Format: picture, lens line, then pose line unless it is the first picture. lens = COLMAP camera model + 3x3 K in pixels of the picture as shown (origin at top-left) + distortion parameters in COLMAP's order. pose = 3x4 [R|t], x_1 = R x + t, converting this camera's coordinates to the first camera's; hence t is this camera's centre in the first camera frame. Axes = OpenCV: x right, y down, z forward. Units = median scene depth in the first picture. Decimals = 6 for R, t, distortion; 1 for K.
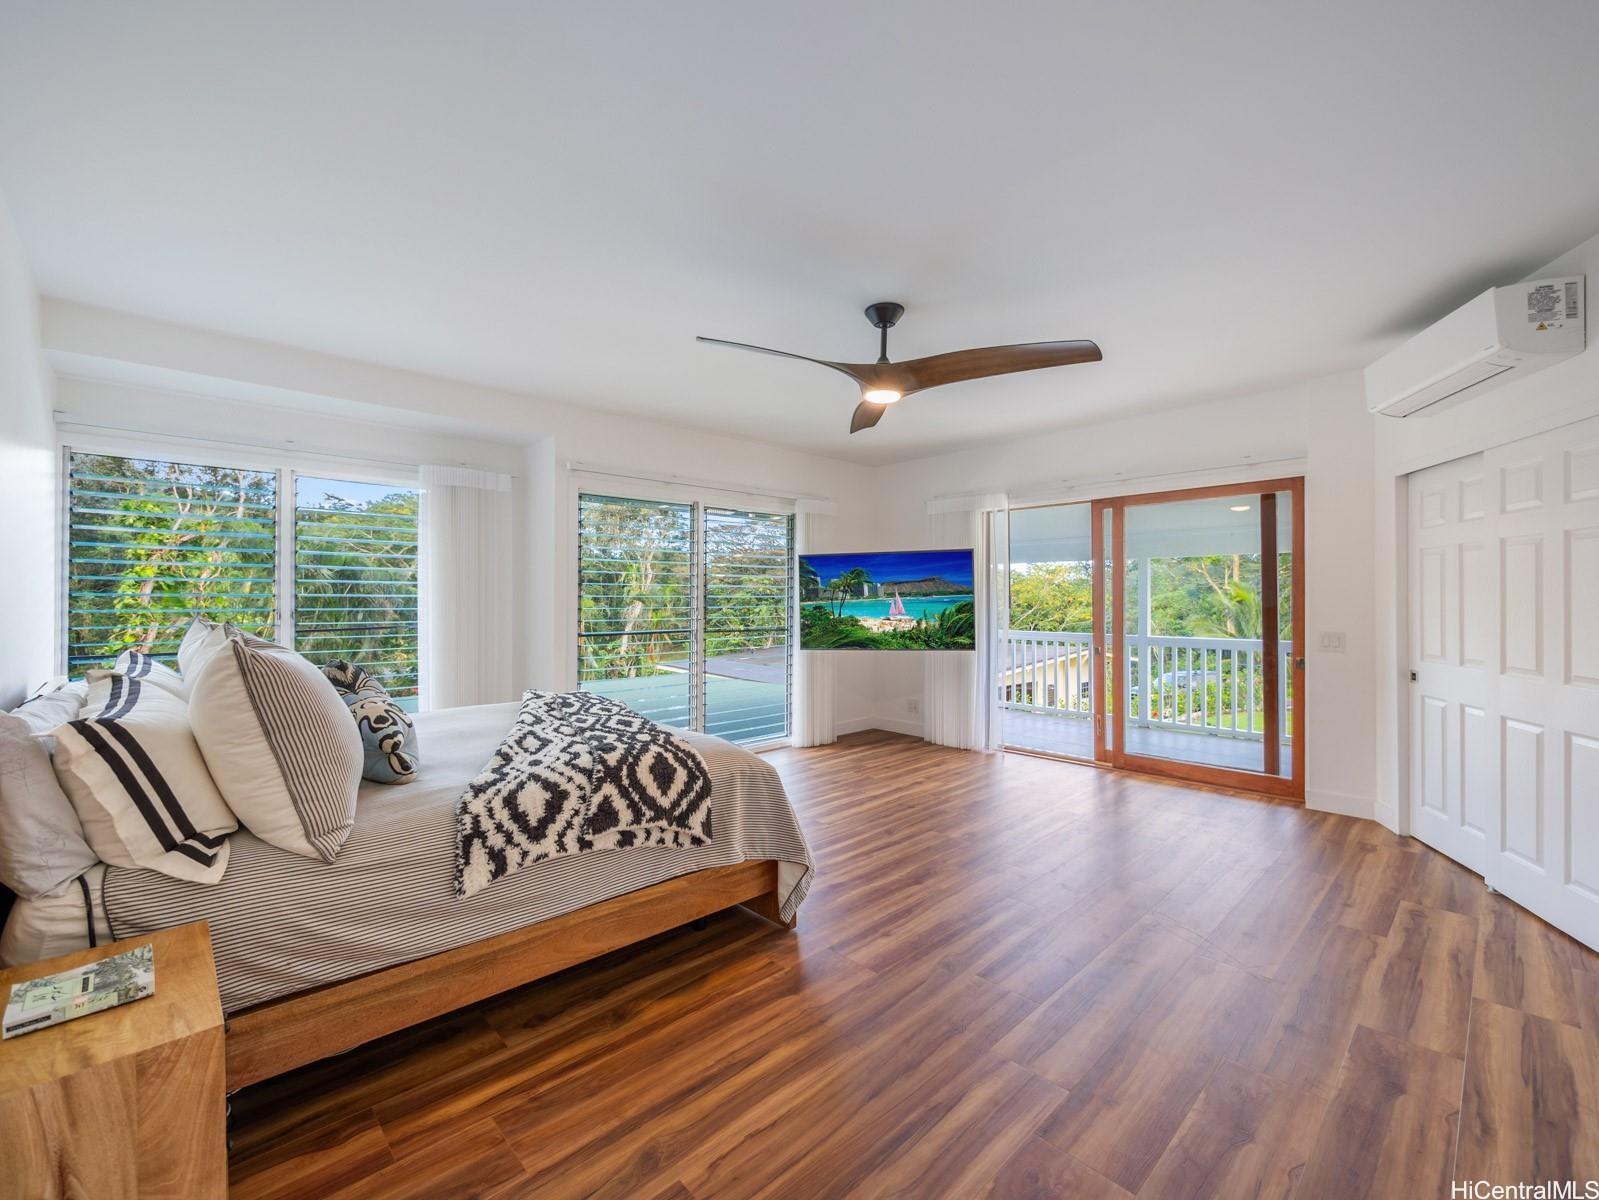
lens RADIAL K [[637.5, 0, 799.5], [0, 637.5, 600.0], [0, 0, 1]] dist [-0.001050, -0.000097]
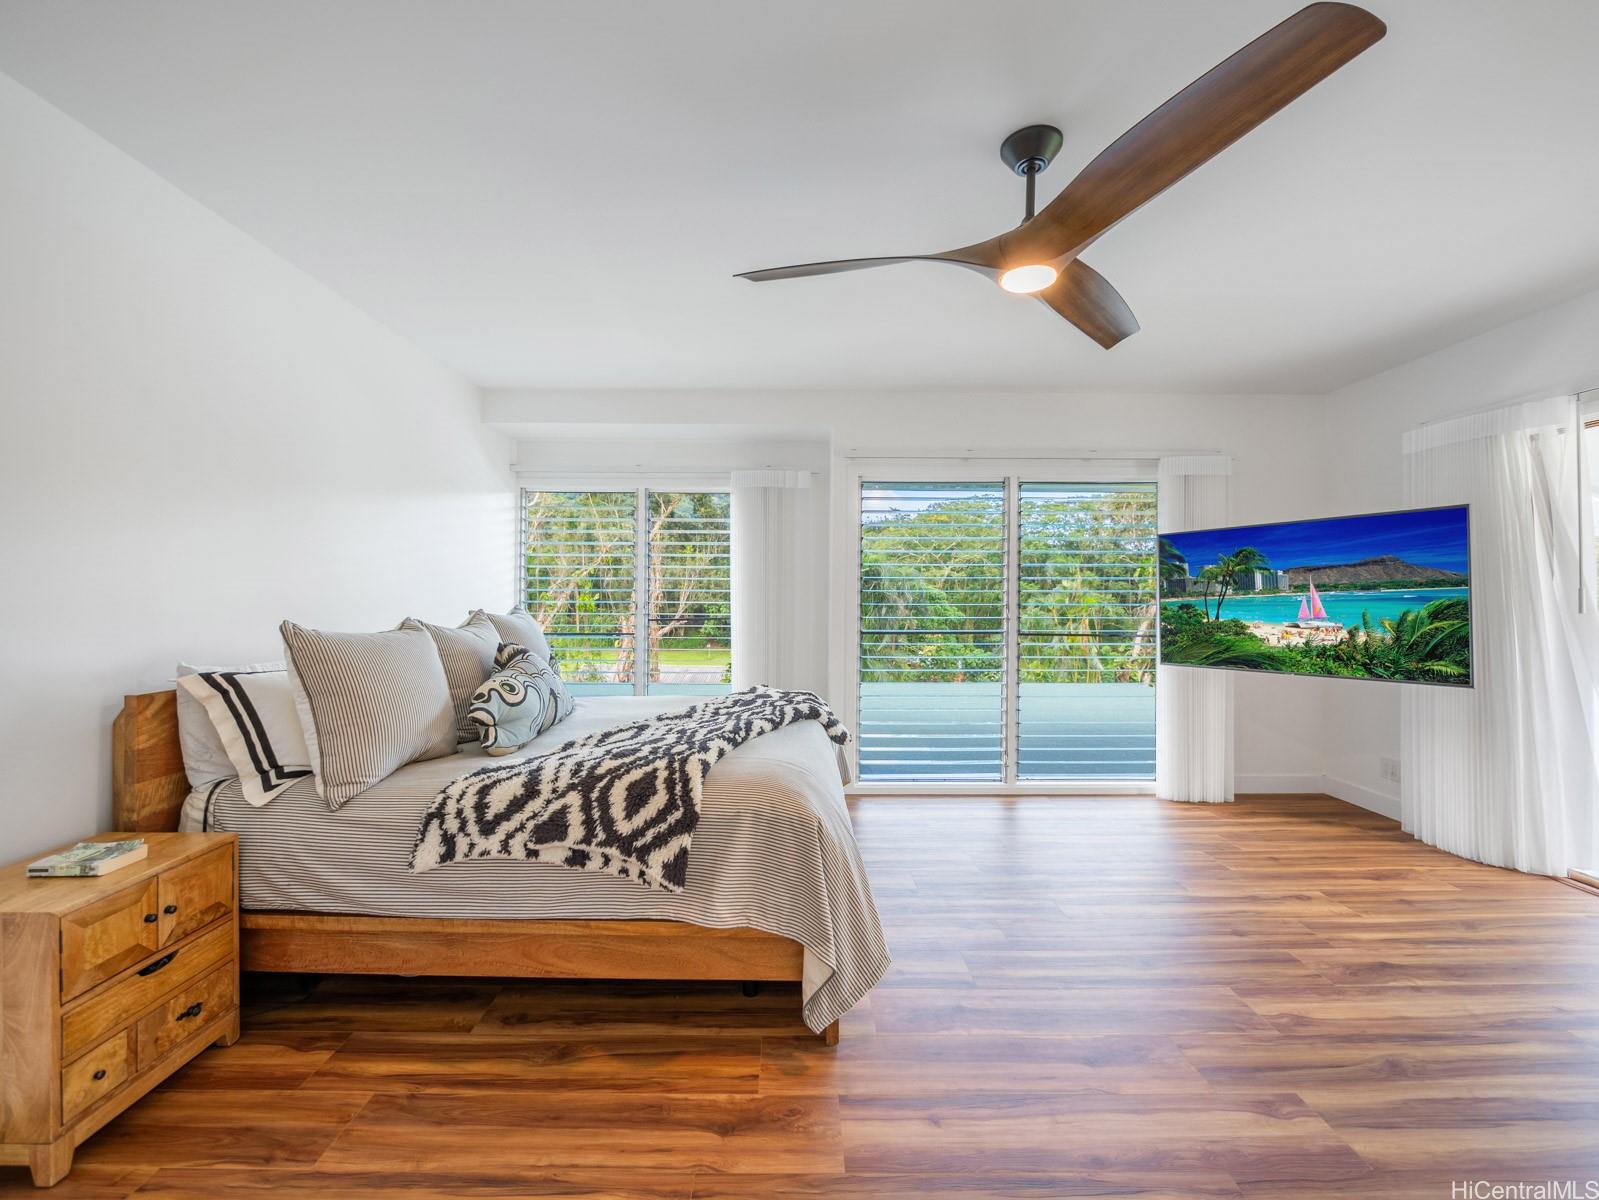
lens RADIAL K [[660.4, 0, 797.2], [0, 660.4, 587.7], [0, 0, 1]] dist [-0.005776, -0.000092]
pose [[0.750864, -0.004404, -0.660442, 0.445677], [-0.004442, 0.999921, -0.011718, 0.003773], [0.660442, 0.011732, 0.750786, 0.392973]]
